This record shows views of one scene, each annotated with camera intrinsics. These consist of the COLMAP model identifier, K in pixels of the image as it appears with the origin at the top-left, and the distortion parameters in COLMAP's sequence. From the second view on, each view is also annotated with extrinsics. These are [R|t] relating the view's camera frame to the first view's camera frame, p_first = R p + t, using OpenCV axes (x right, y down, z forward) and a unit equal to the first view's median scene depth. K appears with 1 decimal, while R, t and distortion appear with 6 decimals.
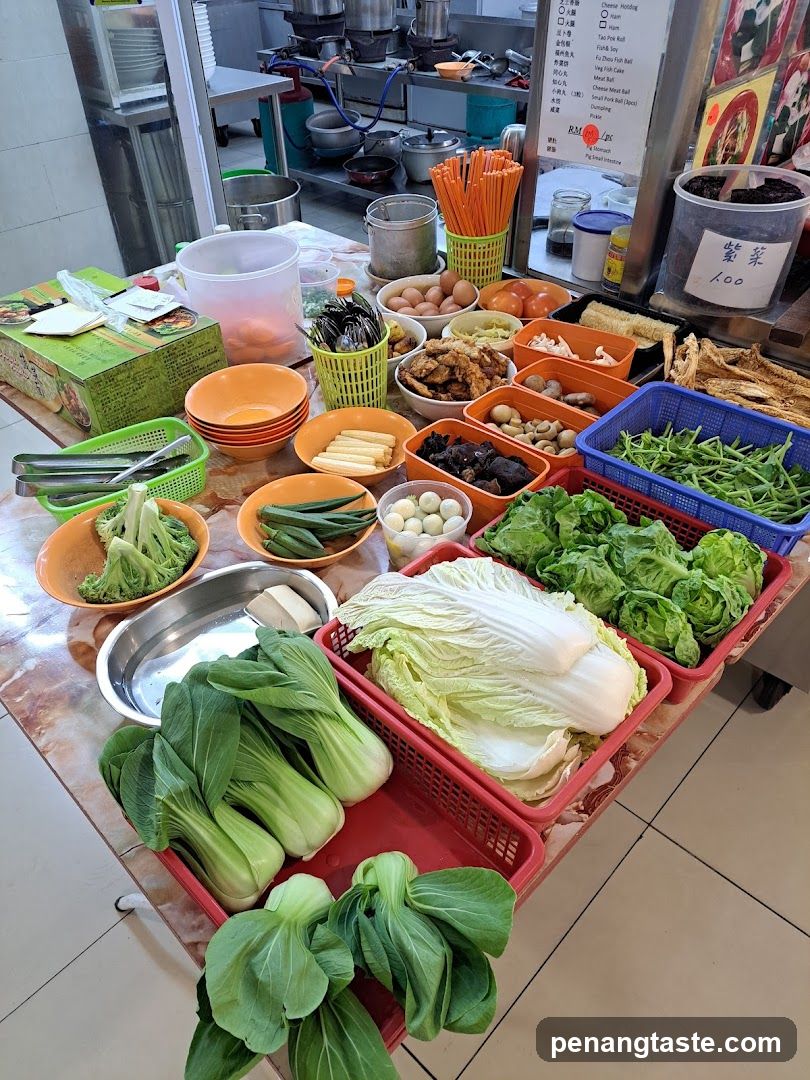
lens RADIAL K [[767.3, 0, 400.6], [0, 767.3, 541.2], [0, 0, 1]] dist [0.048286, -0.040694]
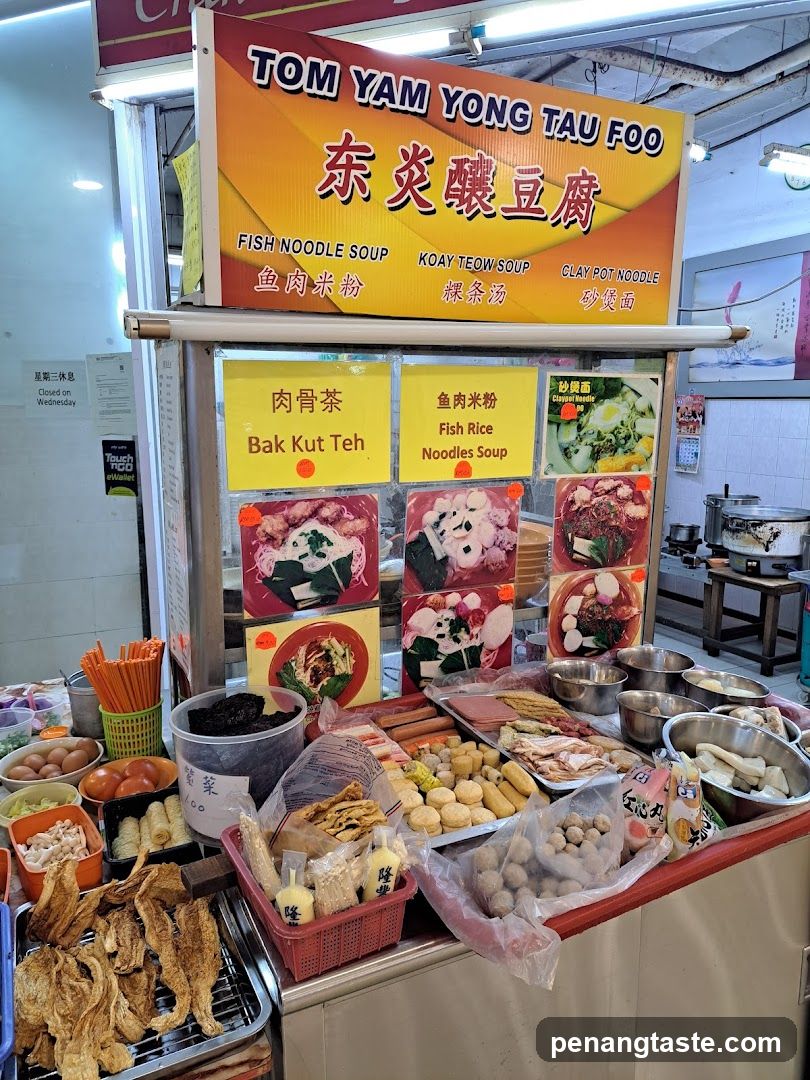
lens RADIAL K [[767.3, 0, 389.1], [0, 767.3, 546.1], [0, 0, 1]] dist [0.048286, -0.040694]
pose [[0.937051, 0.082929, -0.339201, 0.843376], [-0.239094, 0.860341, -0.450164, -0.214735], [0.254497, 0.502927, 0.826012, 0.109261]]
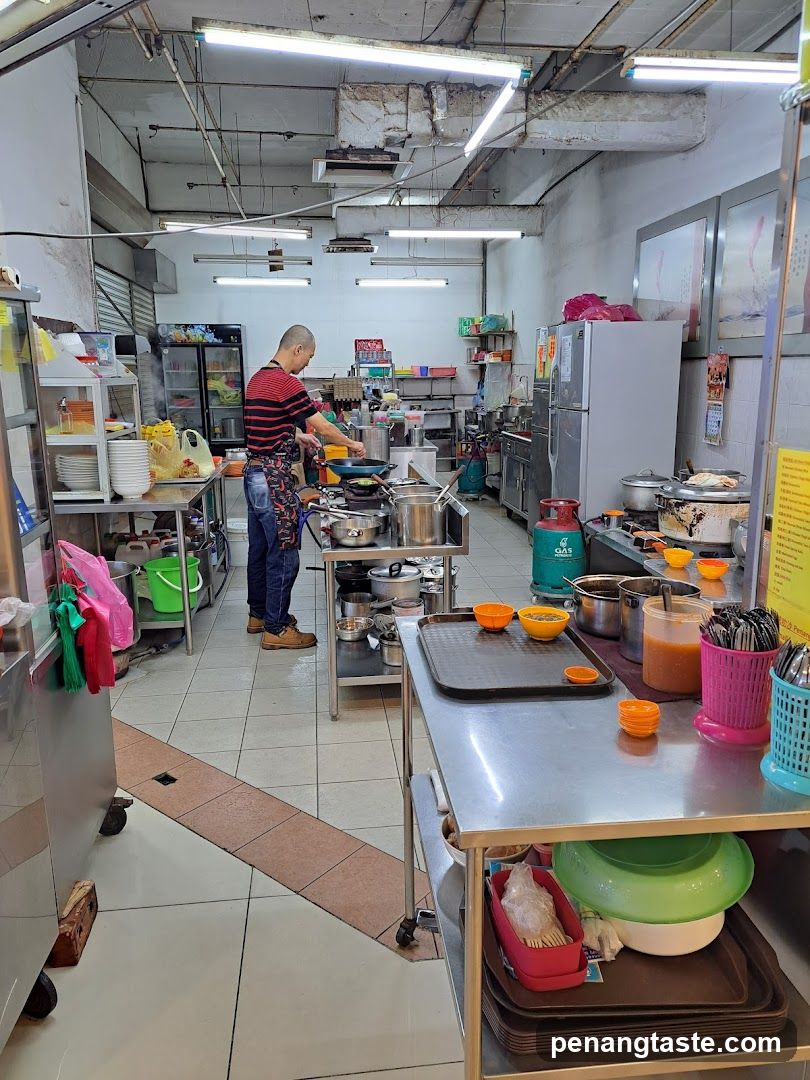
lens RADIAL K [[767.3, 0, 412.8], [0, 767.3, 541.2], [0, 0, 1]] dist [0.048286, -0.040694]
pose [[0.774945, 0.155394, -0.612628, 2.036173], [-0.418873, 0.852133, -0.313710, -0.691257], [0.473292, 0.499721, 0.725447, 0.682745]]
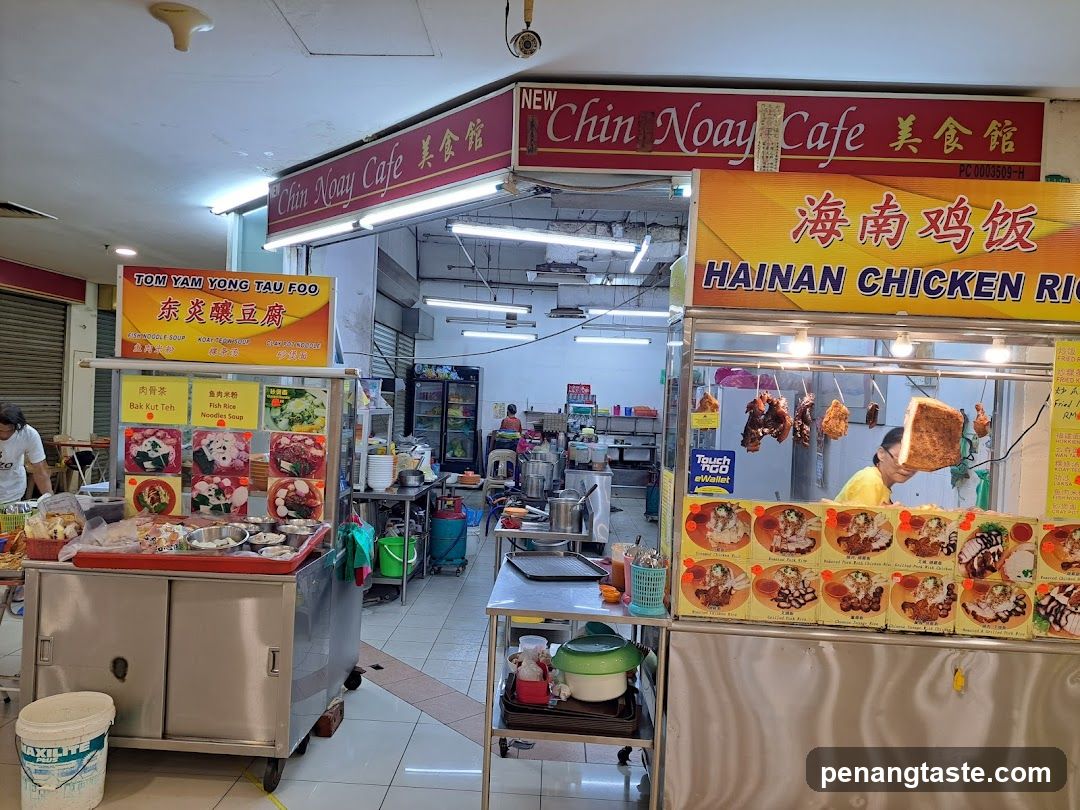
lens RADIAL K [[767.3, 0, 541.2], [0, 767.3, 420.5], [0, 0, 1]] dist [0.048286, -0.040694]
pose [[0.670338, 0.077471, -0.738001, 3.104926], [-0.529780, 0.746349, -0.402860, -0.351450], [0.519596, 0.661030, 0.541349, 0.131584]]
